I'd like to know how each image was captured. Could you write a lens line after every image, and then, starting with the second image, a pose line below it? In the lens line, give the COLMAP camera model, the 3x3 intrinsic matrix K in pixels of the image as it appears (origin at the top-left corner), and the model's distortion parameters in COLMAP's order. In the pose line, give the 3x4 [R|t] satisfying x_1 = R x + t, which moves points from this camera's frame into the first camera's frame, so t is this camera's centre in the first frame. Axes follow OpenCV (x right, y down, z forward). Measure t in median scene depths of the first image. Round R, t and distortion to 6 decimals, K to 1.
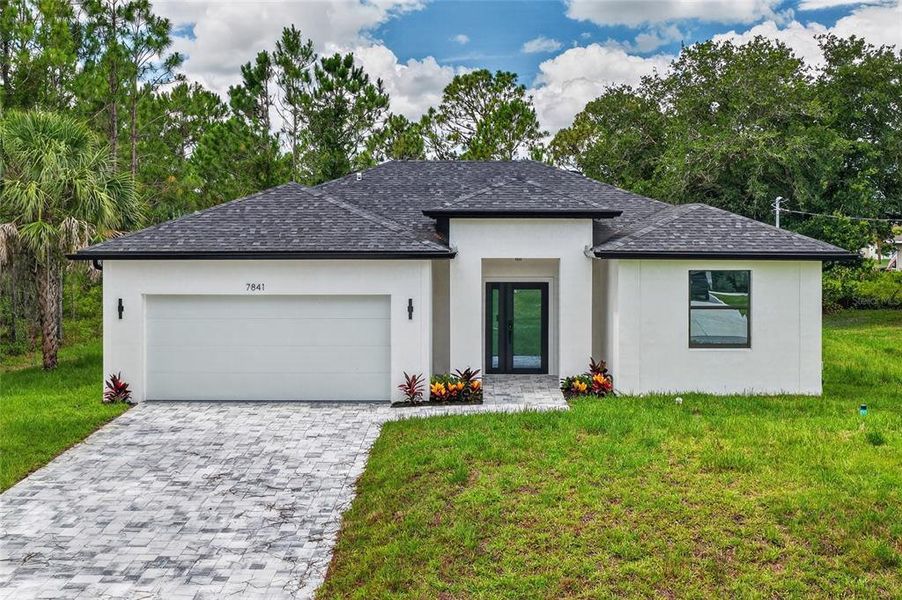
lens RADIAL K [[1101.3, 0, 451.0], [0, 1101.3, 300.0], [0, 0, 1]] dist [-0.008874, -0.028842]
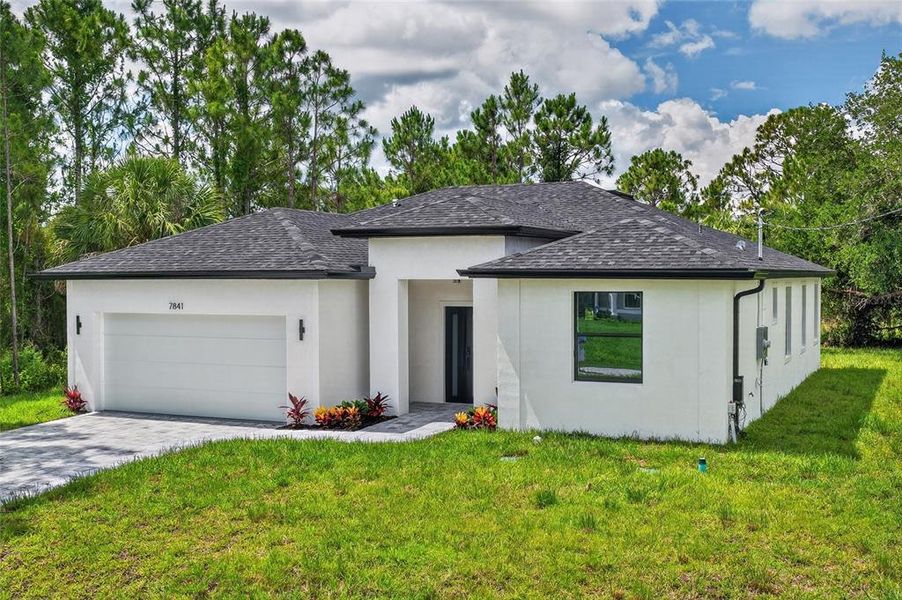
lens RADIAL K [[983.9, 0, 512.0], [0, 983.9, 348.7], [0, 0, 1]] dist [-0.006794, -0.016392]
pose [[0.924595, 0.025545, -0.380094, 0.443748], [-0.021369, 0.999656, 0.015204, 0.007234], [0.380351, -0.005935, 0.924823, 0.249751]]
